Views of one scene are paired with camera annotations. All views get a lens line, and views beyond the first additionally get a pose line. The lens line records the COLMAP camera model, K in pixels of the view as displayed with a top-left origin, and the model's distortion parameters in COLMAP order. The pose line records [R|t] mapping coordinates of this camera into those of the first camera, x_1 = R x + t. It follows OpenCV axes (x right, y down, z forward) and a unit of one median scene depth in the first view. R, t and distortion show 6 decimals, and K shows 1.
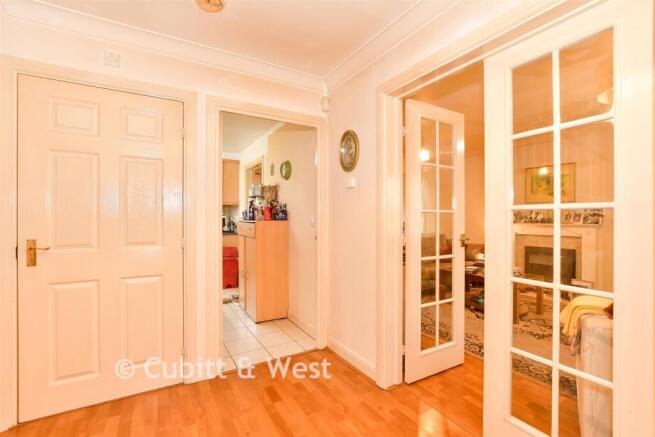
lens RADIAL K [[288.2, 0, 325.4], [0, 288.2, 218.9], [0, 0, 1]] dist [0.002017, 0.000252]
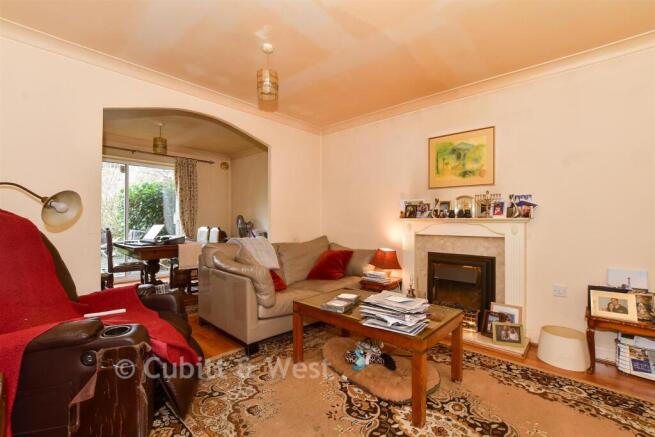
lens RADIAL K [[288.2, 0, 327.1], [0, 288.2, 219.7], [0, 0, 1]] dist [0.002017, 0.000252]
pose [[0.957759, 0.000548, 0.287572, 0.313797], [0.000247, 0.999996, -0.002729, 0.023075], [-0.287572, 0.002684, 0.957755, 0.487942]]
